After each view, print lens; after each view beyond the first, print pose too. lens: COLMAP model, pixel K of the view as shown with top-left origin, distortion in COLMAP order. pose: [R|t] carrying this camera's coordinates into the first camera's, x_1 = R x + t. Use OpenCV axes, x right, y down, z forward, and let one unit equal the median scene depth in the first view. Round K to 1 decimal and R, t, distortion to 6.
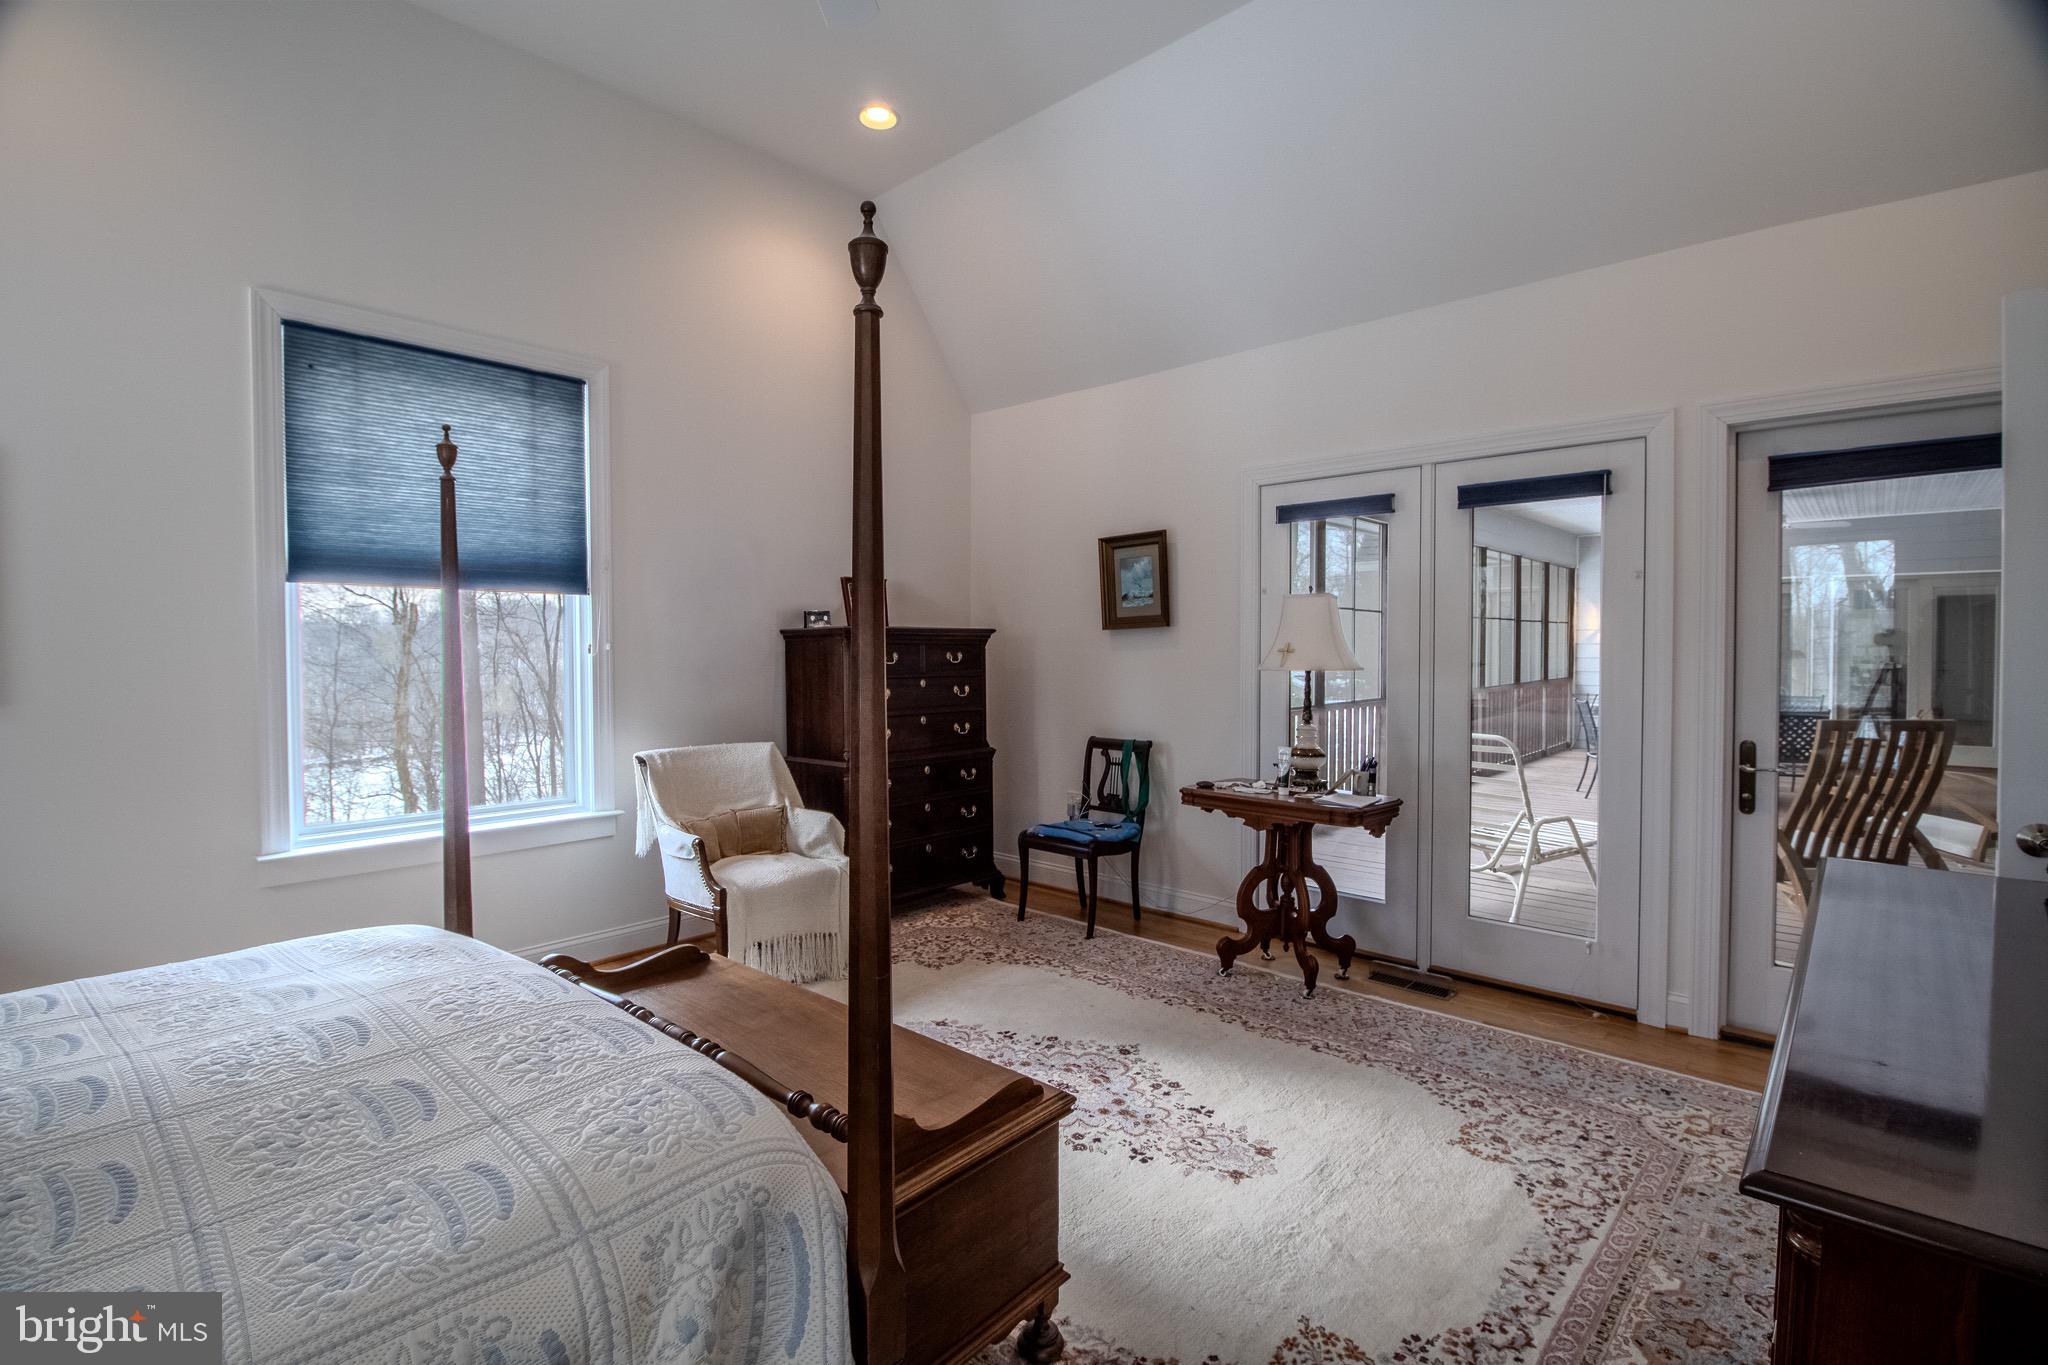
lens RADIAL K [[945.3, 0, 1020.8], [0, 945.3, 667.0], [0, 0, 1]] dist [0.003100, -0.014384]
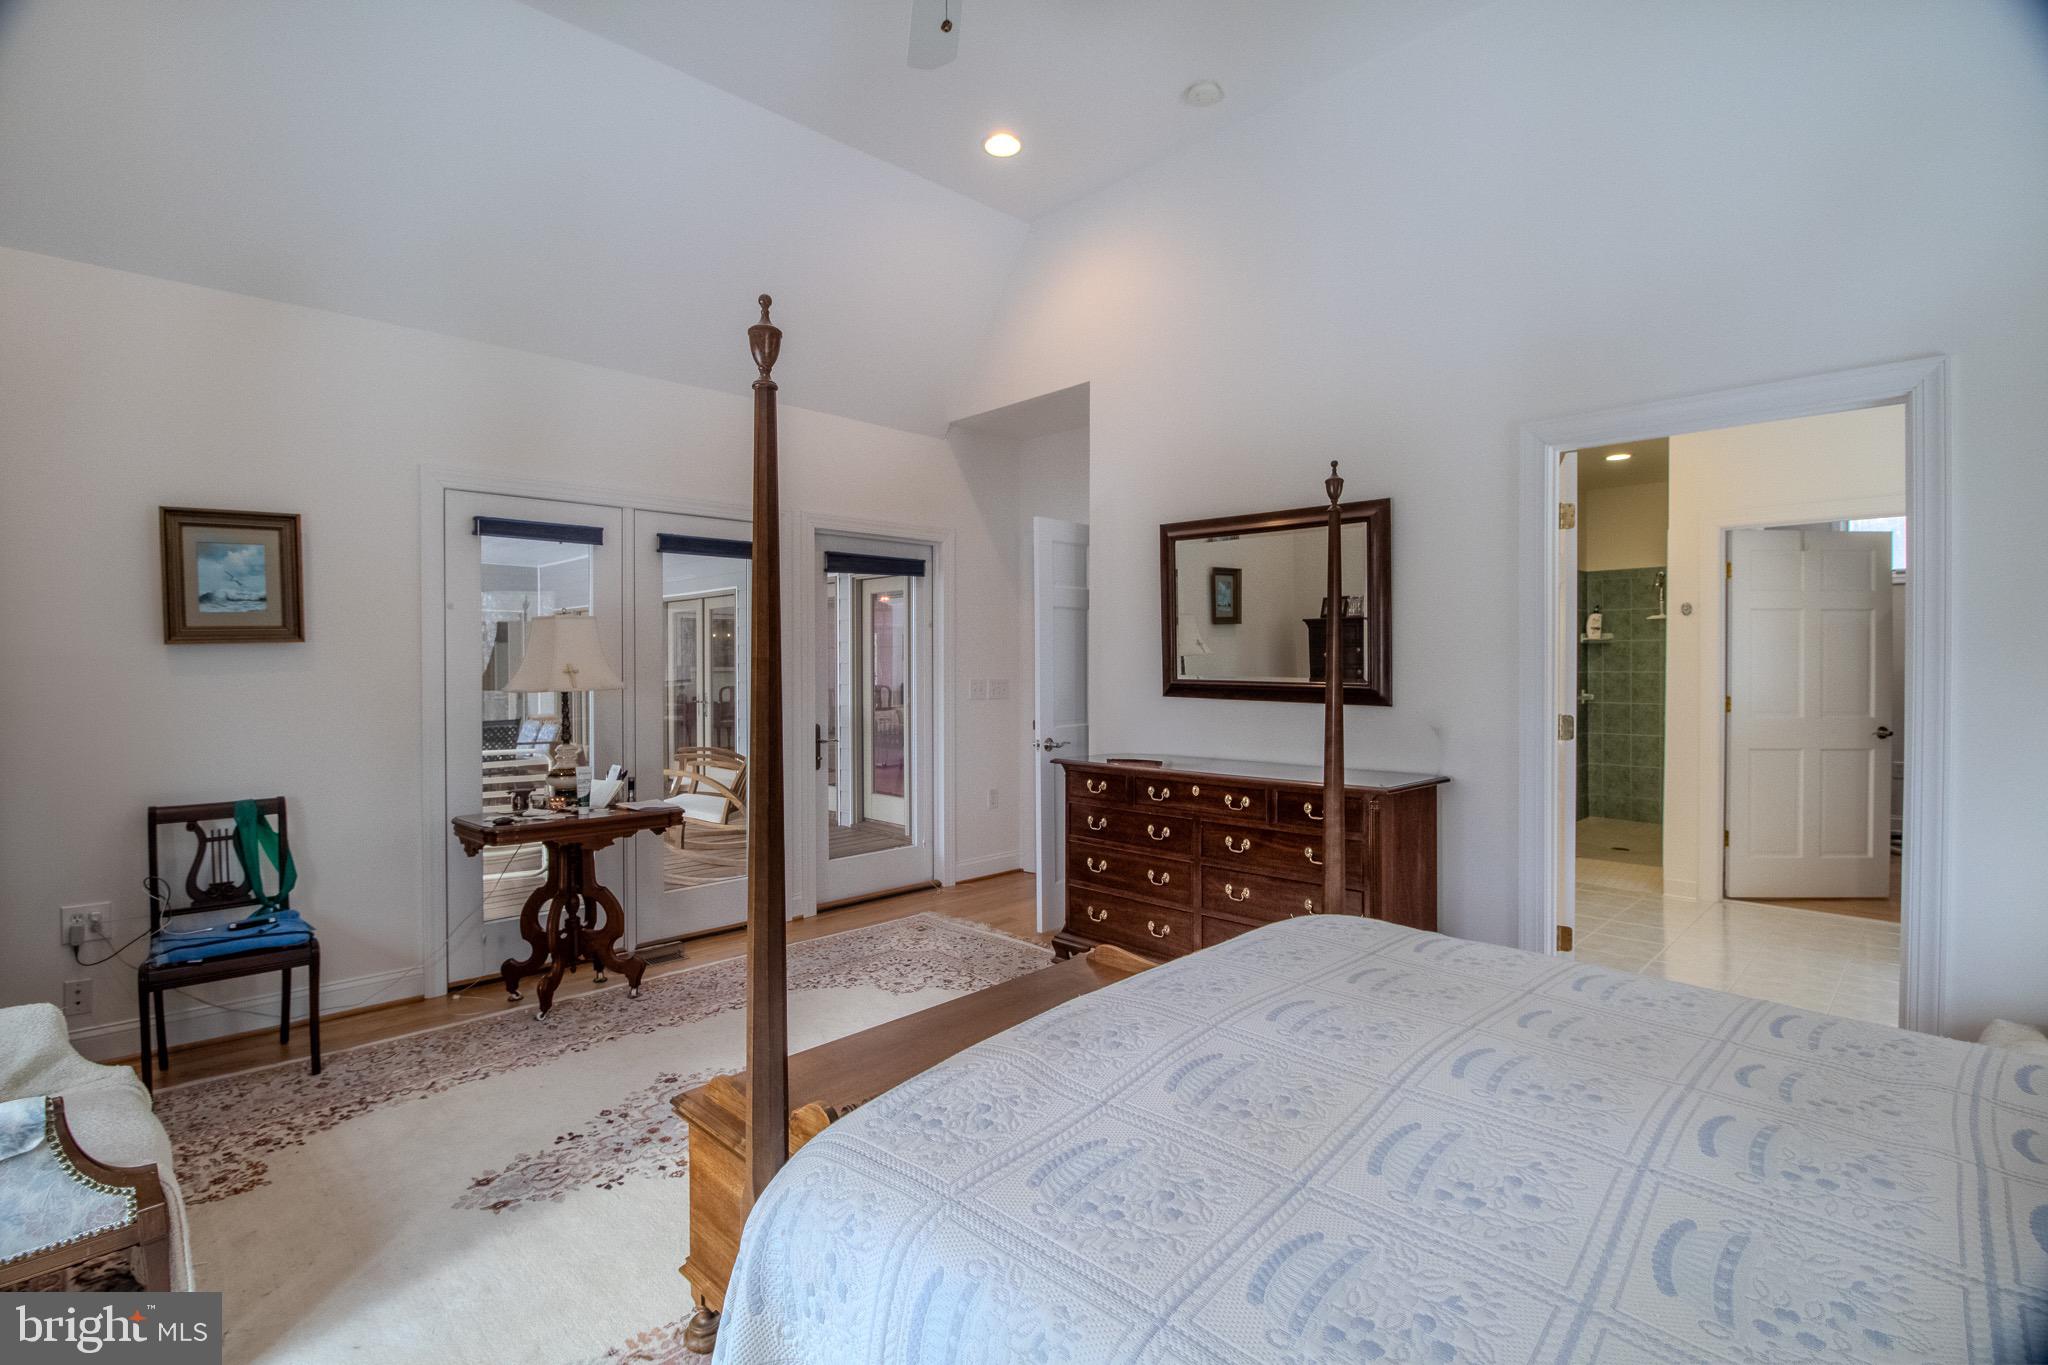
lens RADIAL K [[945.3, 0, 1020.8], [0, 945.3, 667.0], [0, 0, 1]] dist [0.003100, -0.014384]
pose [[0.058008, -0.004281, 0.998307, -0.654303], [0.025900, 0.999661, 0.002782, -0.011597], [-0.997980, 0.025695, 0.058100, 0.440845]]
